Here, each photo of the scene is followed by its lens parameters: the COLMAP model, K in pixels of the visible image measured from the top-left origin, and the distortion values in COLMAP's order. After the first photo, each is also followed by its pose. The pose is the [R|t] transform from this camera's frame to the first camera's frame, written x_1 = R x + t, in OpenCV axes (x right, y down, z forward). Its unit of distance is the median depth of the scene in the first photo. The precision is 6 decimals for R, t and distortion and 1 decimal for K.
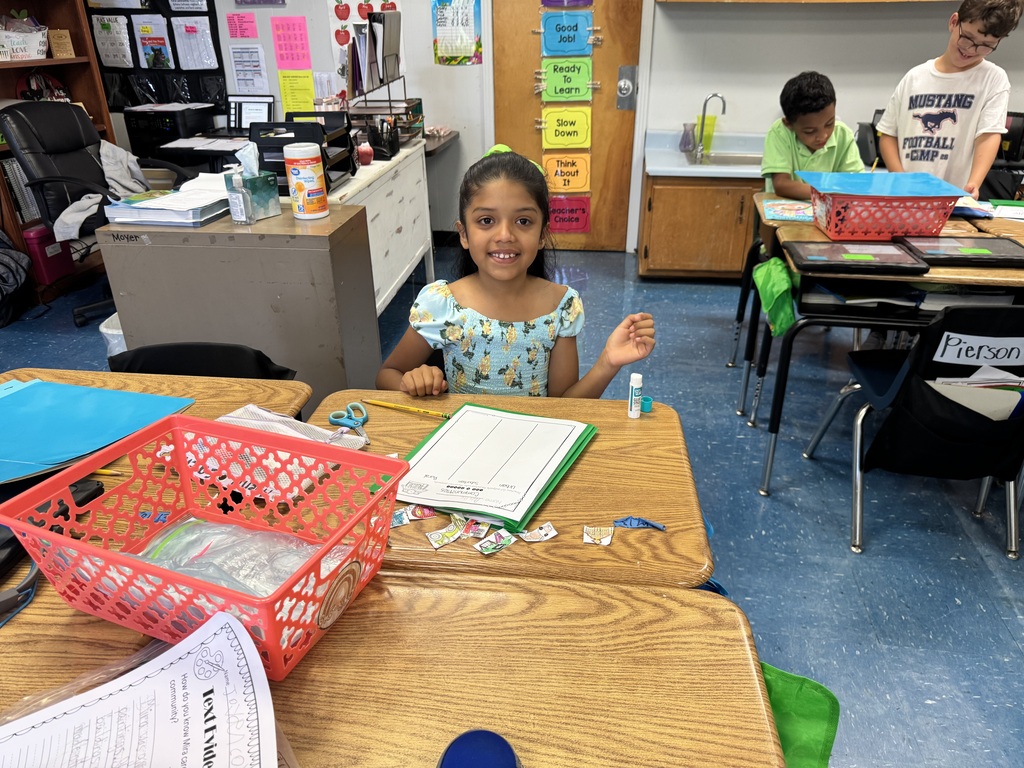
lens RADIAL K [[708.8, 0, 512.0], [0, 708.8, 384.0], [0, 0, 1]] dist [0.000365, 0.000093]
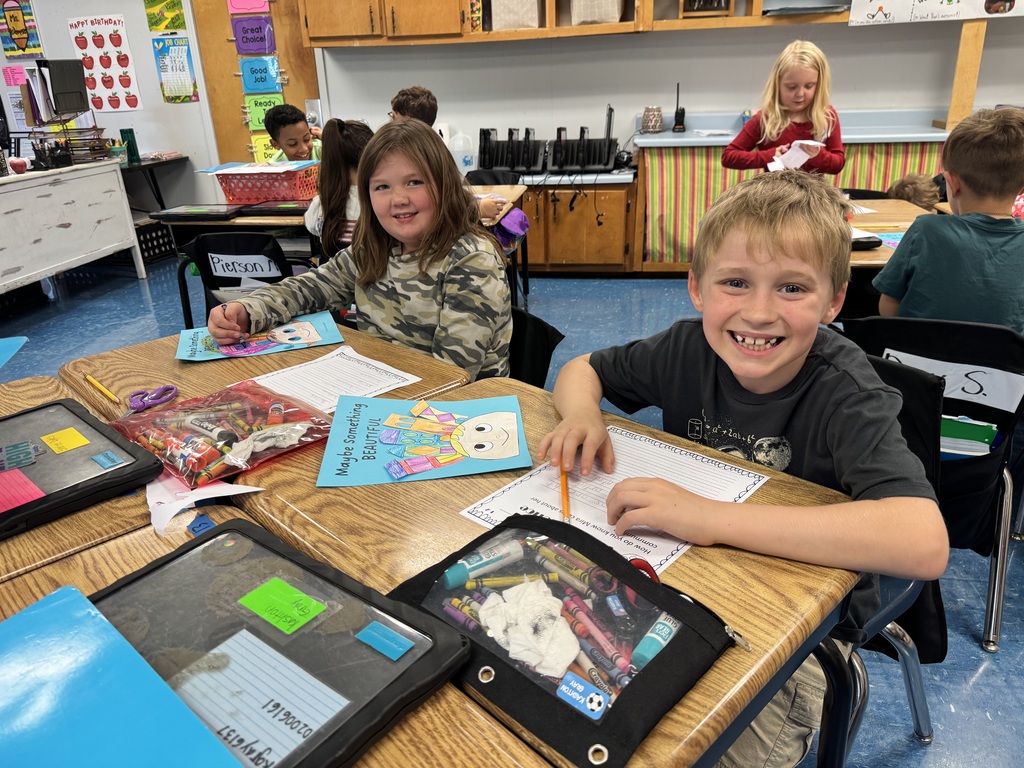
lens RADIAL K [[708.8, 0, 512.0], [0, 708.8, 384.0], [0, 0, 1]] dist [0.000365, 0.000093]
pose [[0.999652, -0.015049, -0.021670, 0.524179], [0.013589, 0.997726, -0.066021, 0.124593], [0.022614, 0.065703, 0.997583, -0.177680]]
